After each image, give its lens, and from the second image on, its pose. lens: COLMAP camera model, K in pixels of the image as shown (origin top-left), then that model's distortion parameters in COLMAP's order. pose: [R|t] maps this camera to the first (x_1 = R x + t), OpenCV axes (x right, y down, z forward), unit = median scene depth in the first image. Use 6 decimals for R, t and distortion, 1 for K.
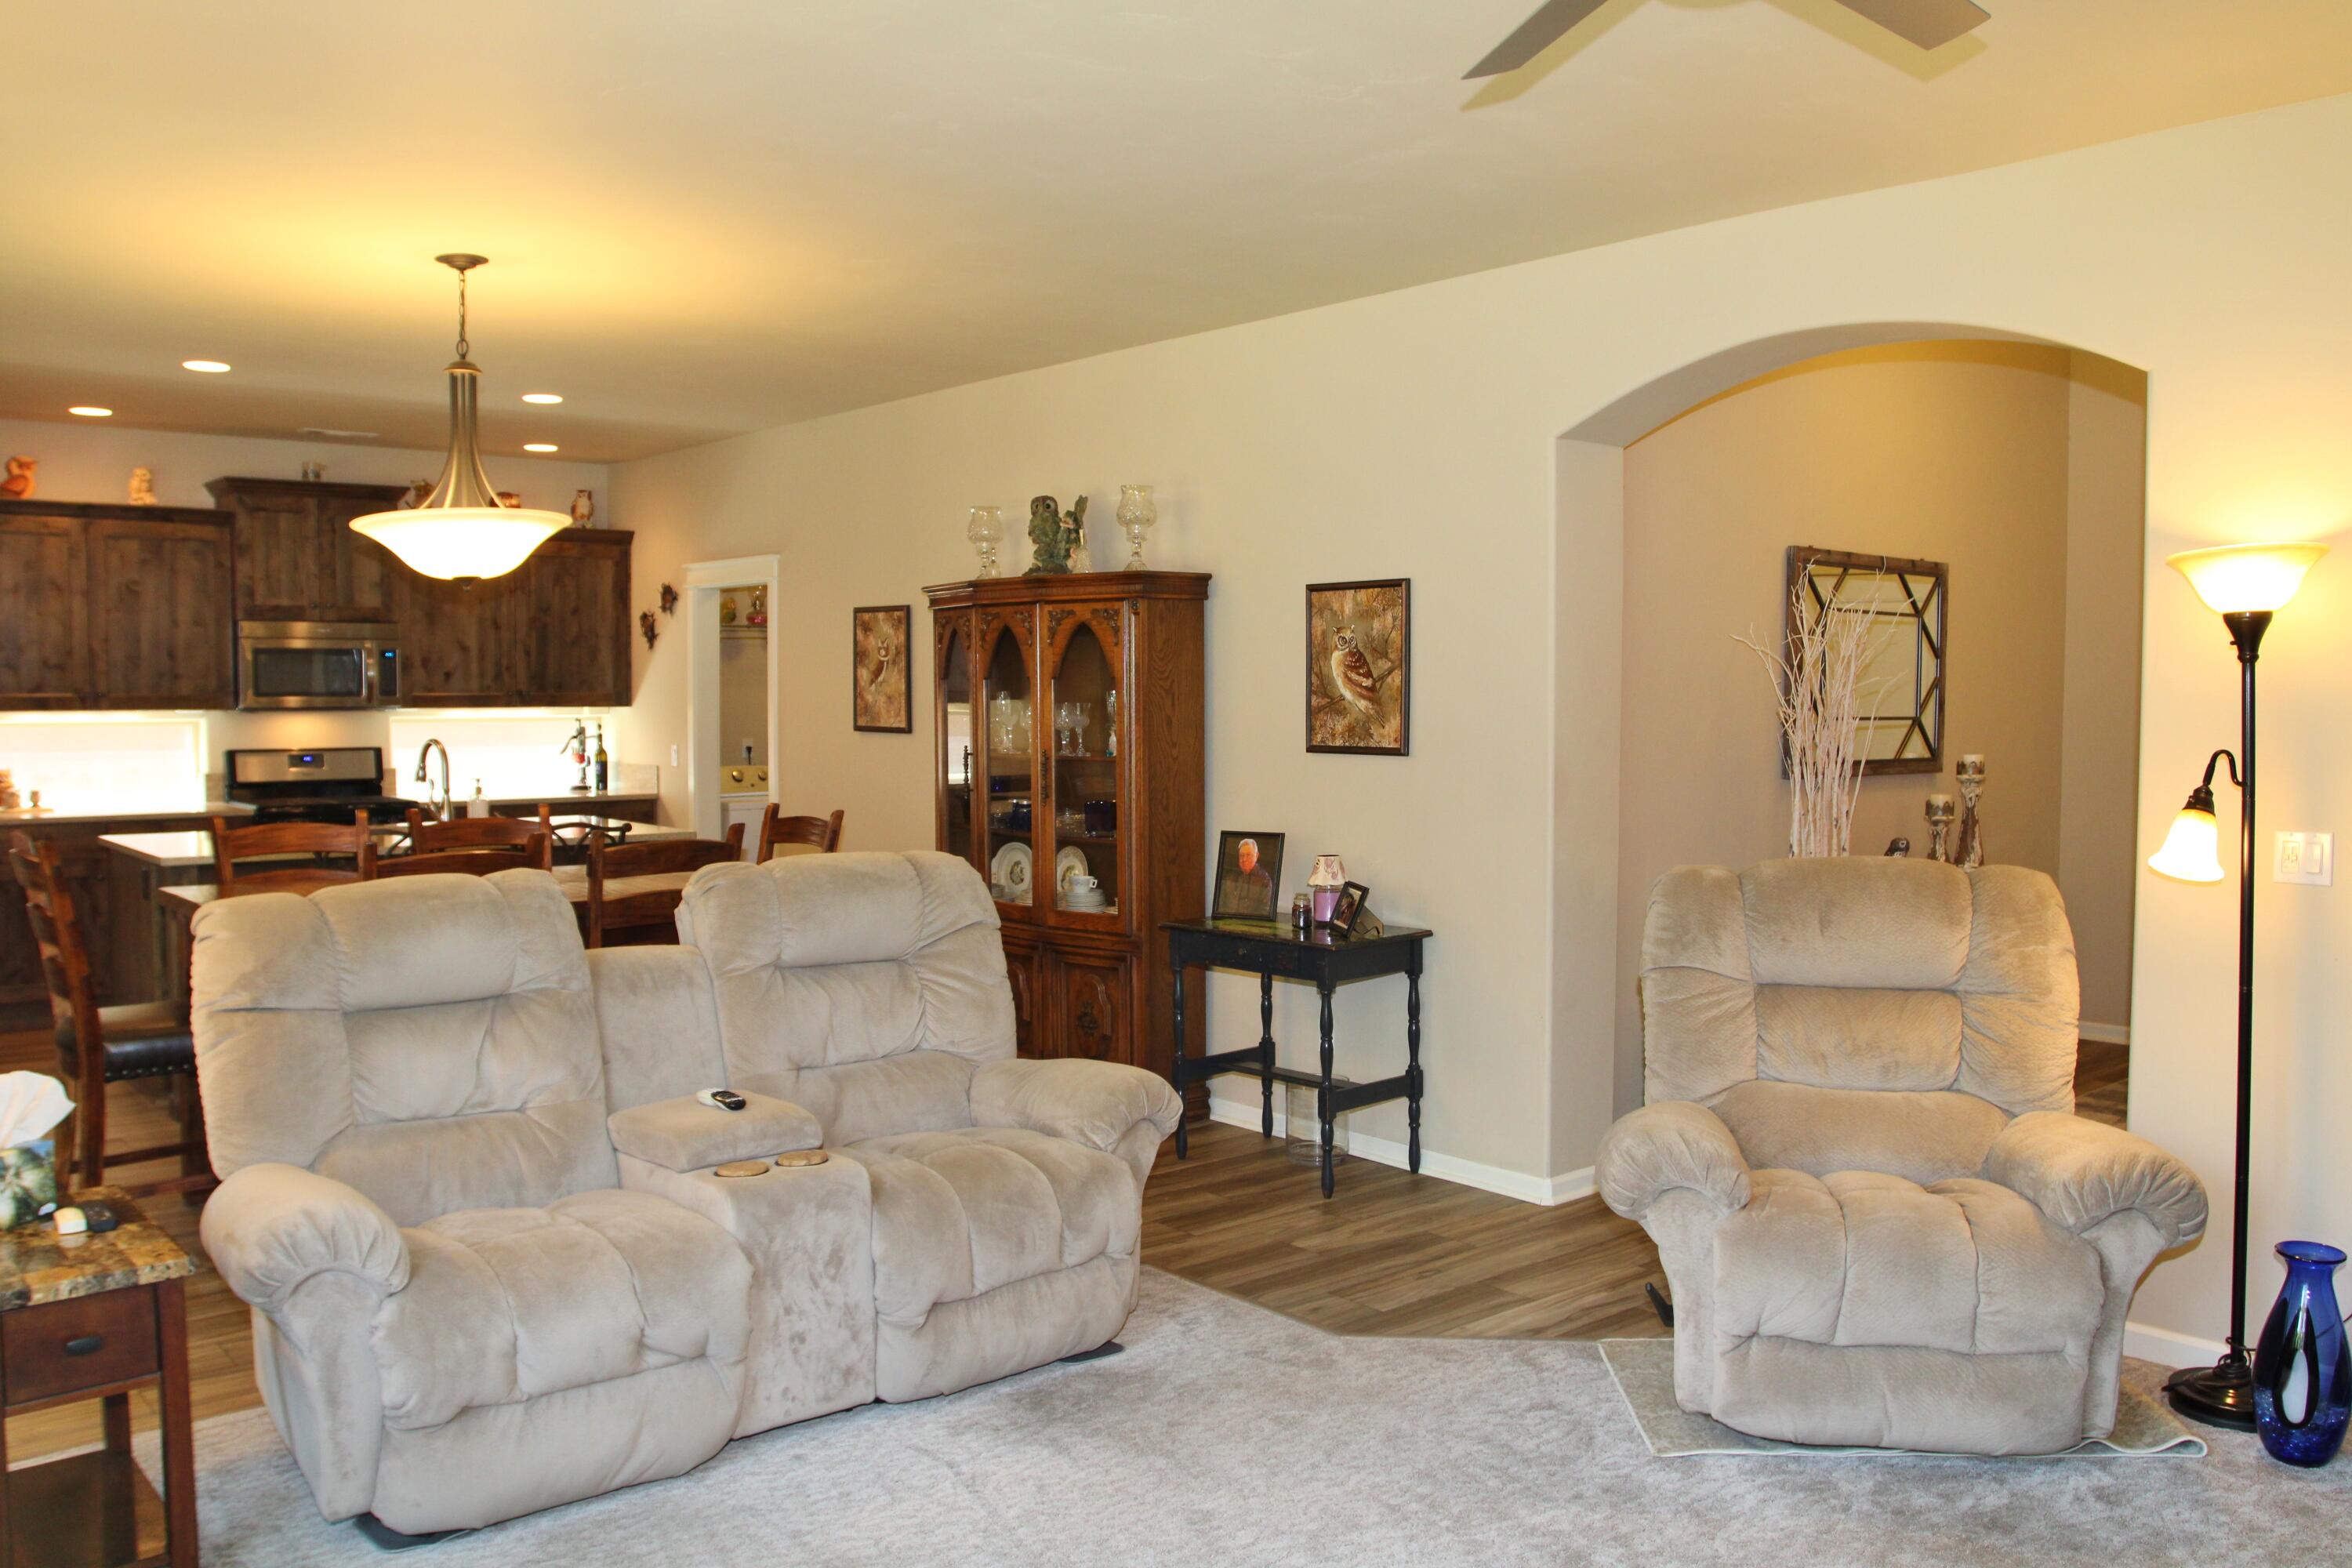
lens RADIAL K [[1868.3, 0, 1198.8], [0, 1868.3, 793.4], [0, 0, 1]] dist [-0.061739, 0.035009]
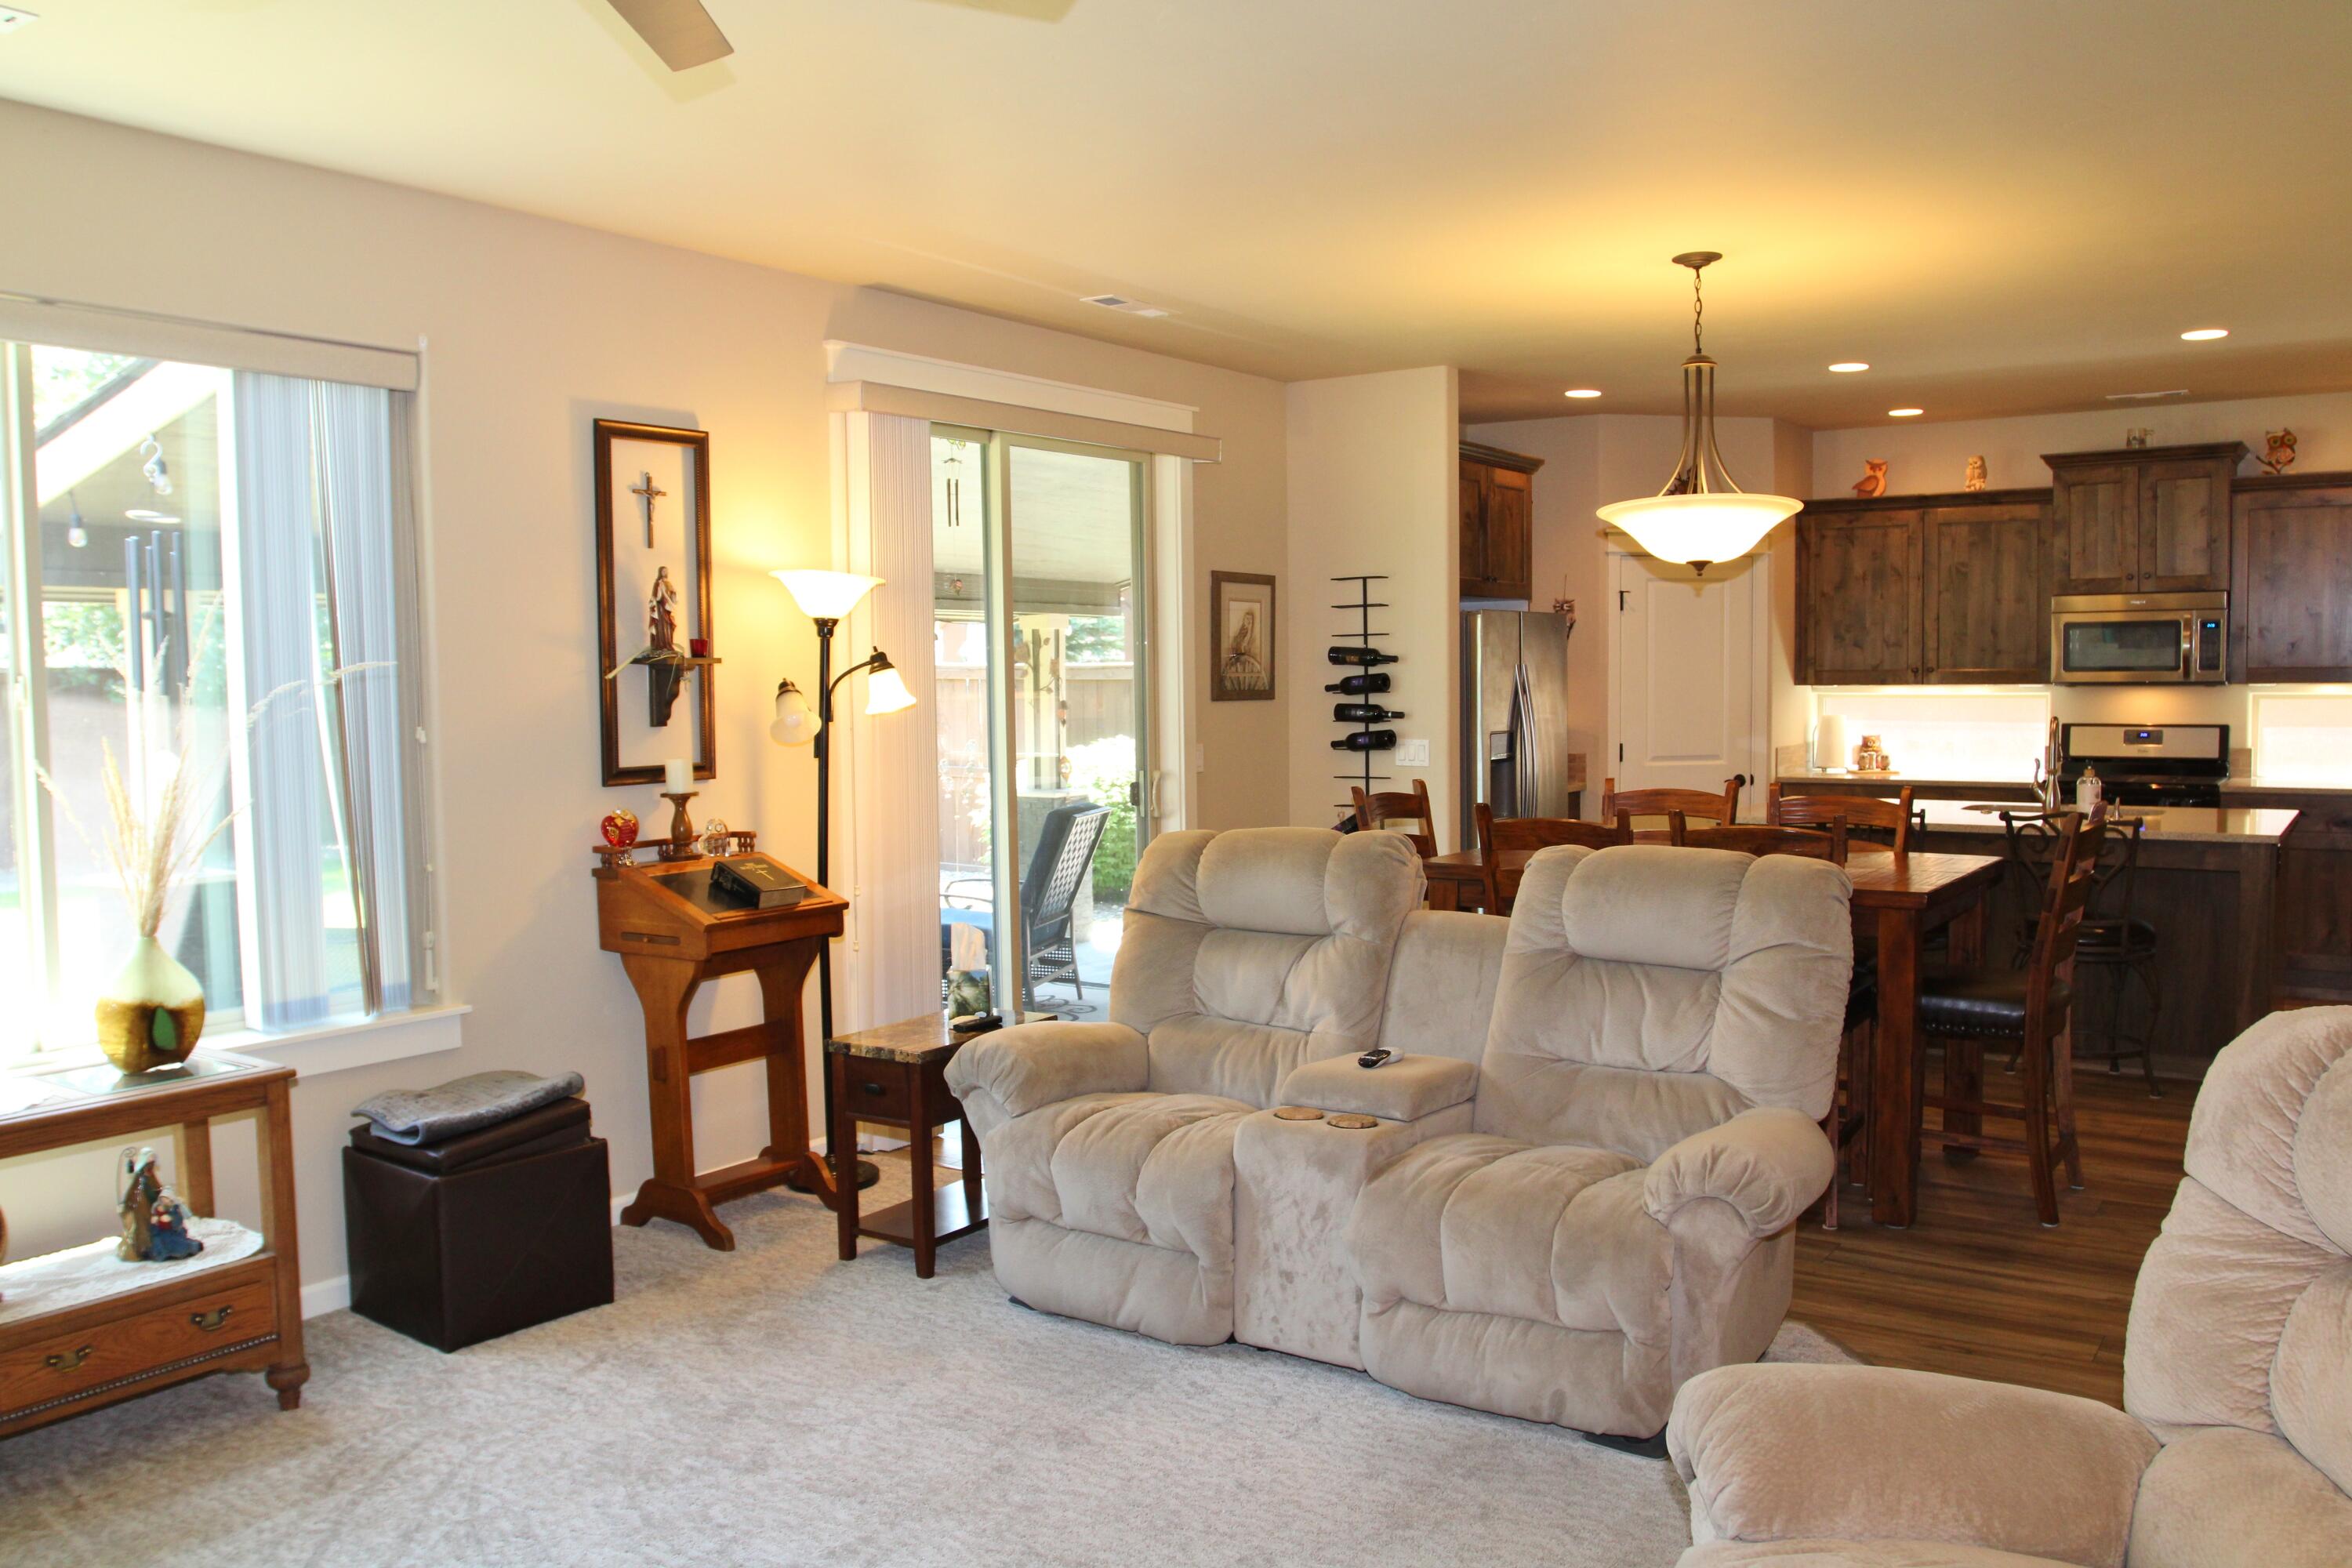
lens RADIAL K [[1868.3, 0, 1189.2], [0, 1868.3, 779.0], [0, 0, 1]] dist [-0.061739, 0.035009]
pose [[0.270805, 0.052753, -0.961188, 0.336583], [-0.042788, 0.998170, 0.042728, -0.016530], [0.961683, 0.029557, 0.272566, 0.271918]]
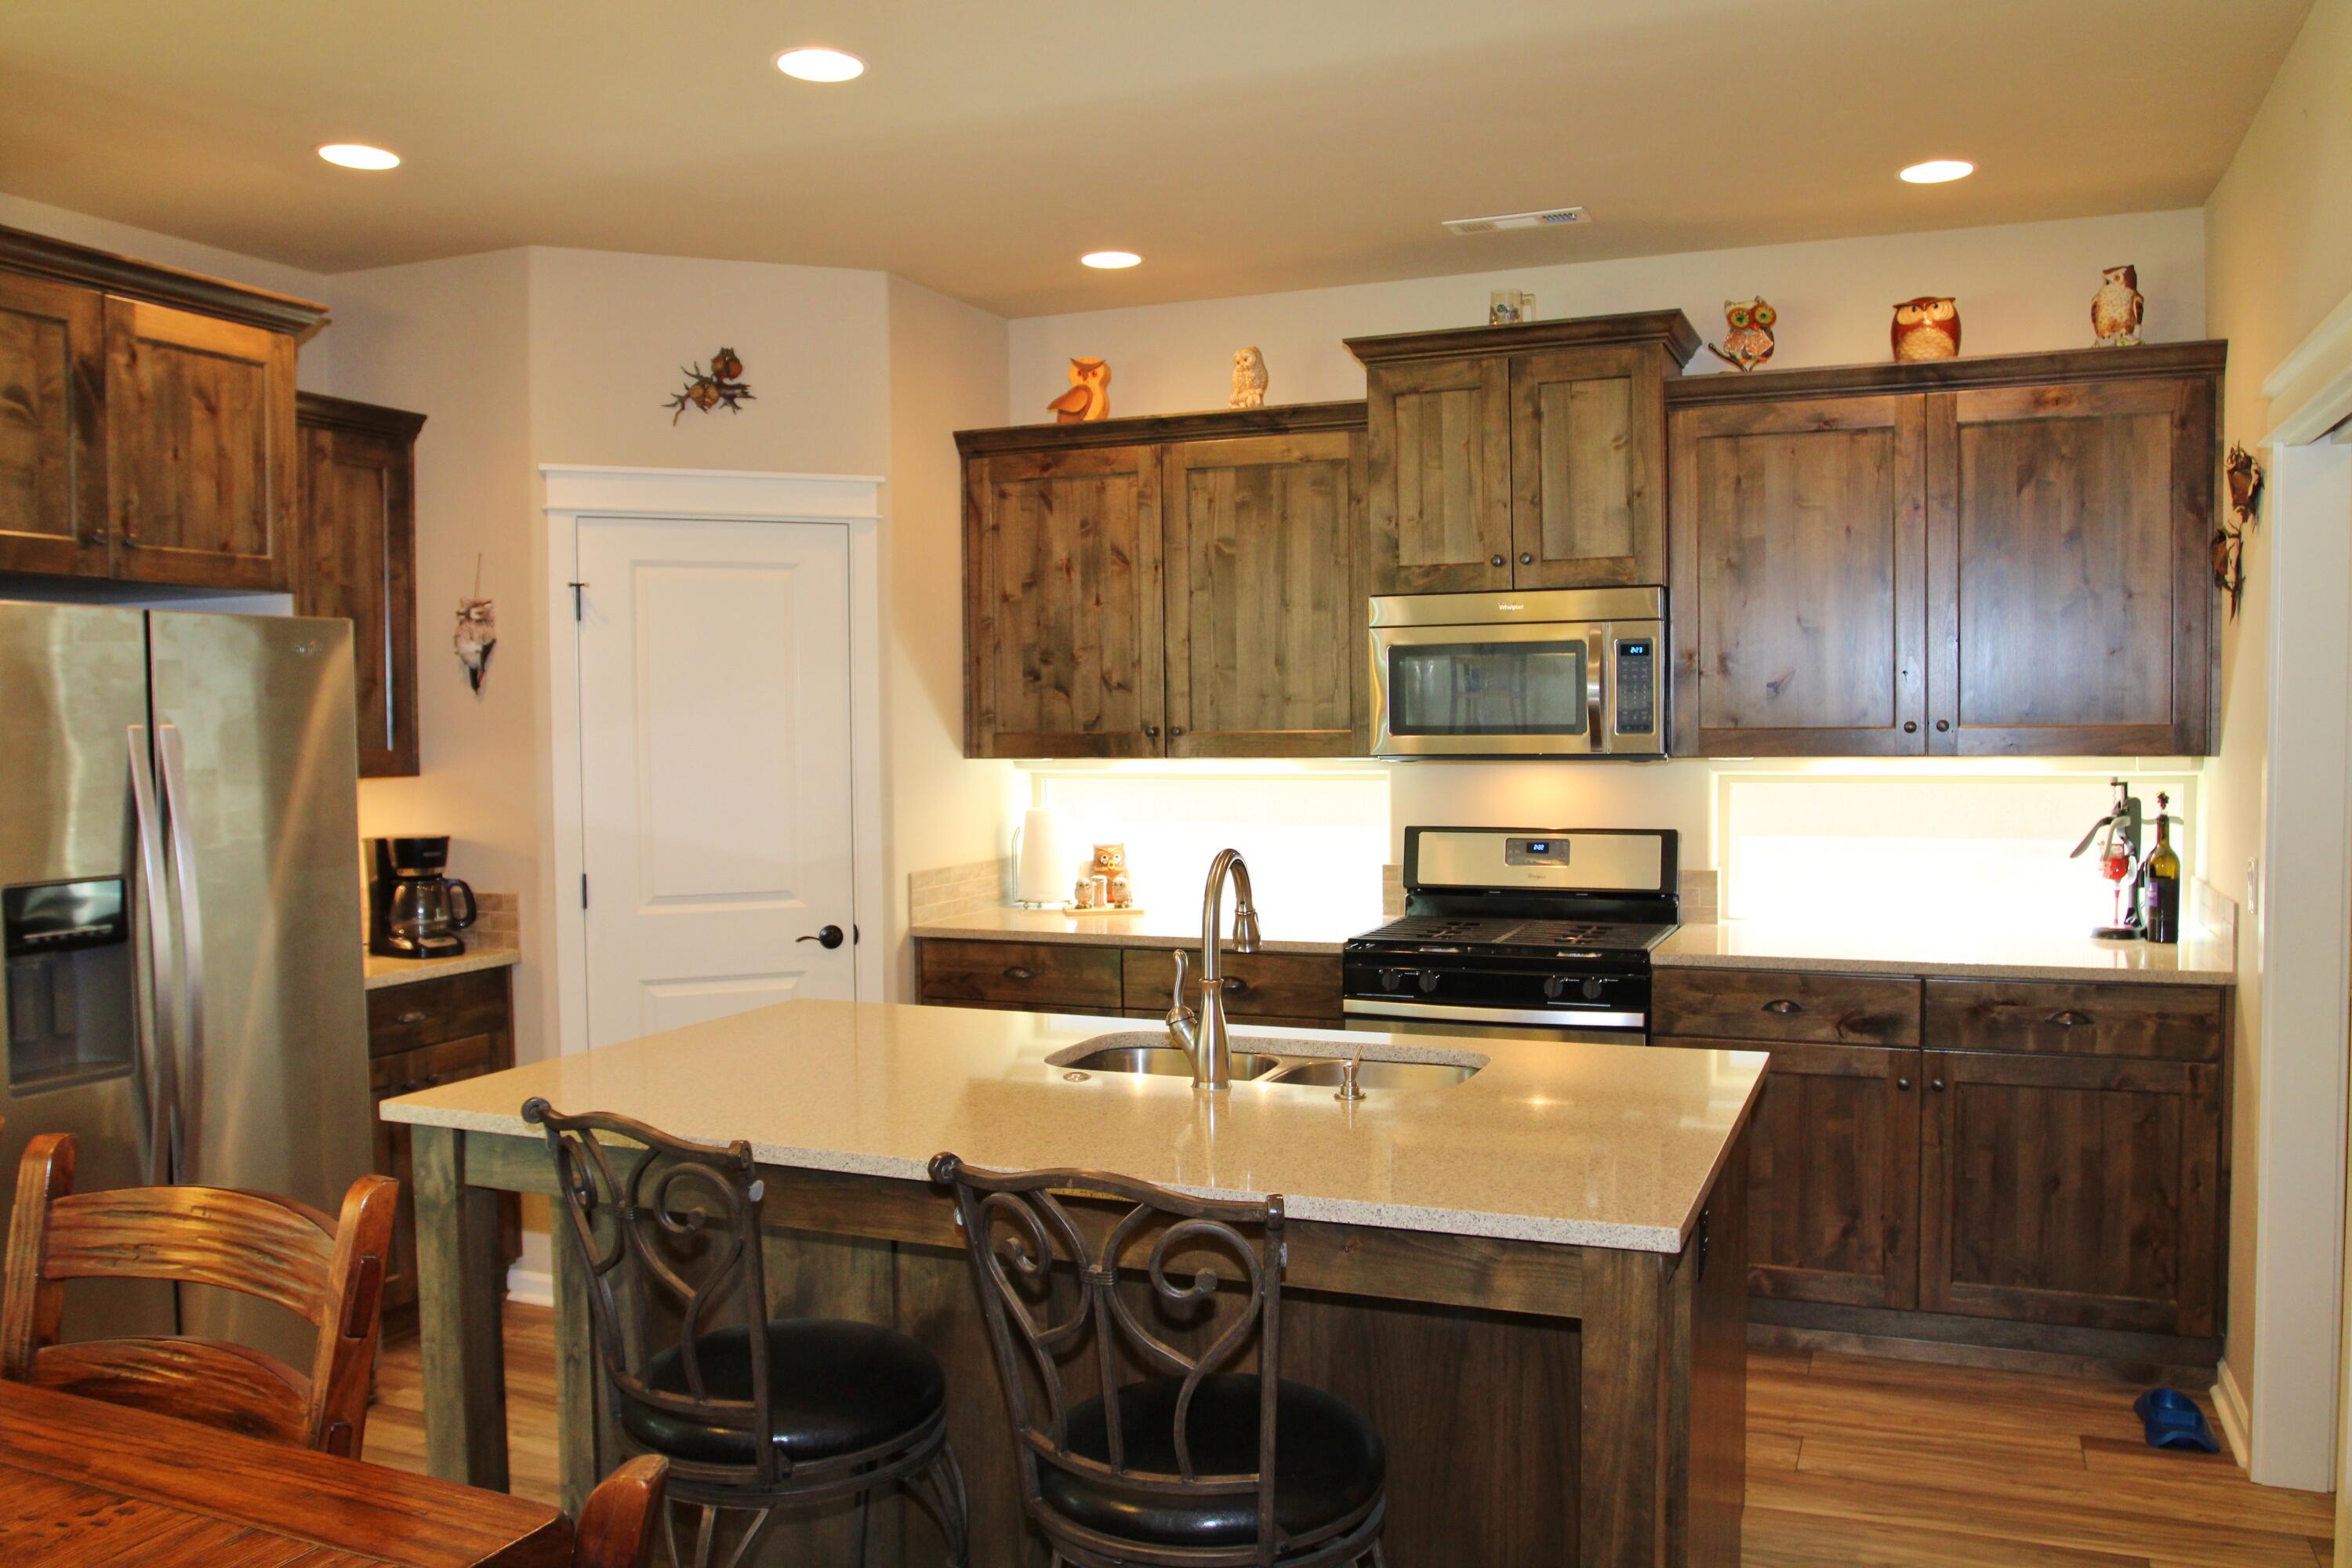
lens RADIAL K [[1868.3, 0, 1181.8], [0, 1868.3, 786.0], [0, 0, 1]] dist [-0.061739, 0.035009]
pose [[0.458503, 0.027859, -0.888256, -0.047393], [-0.039368, 0.999164, 0.011016, -0.041520], [0.887821, 0.029918, 0.459216, 0.702247]]
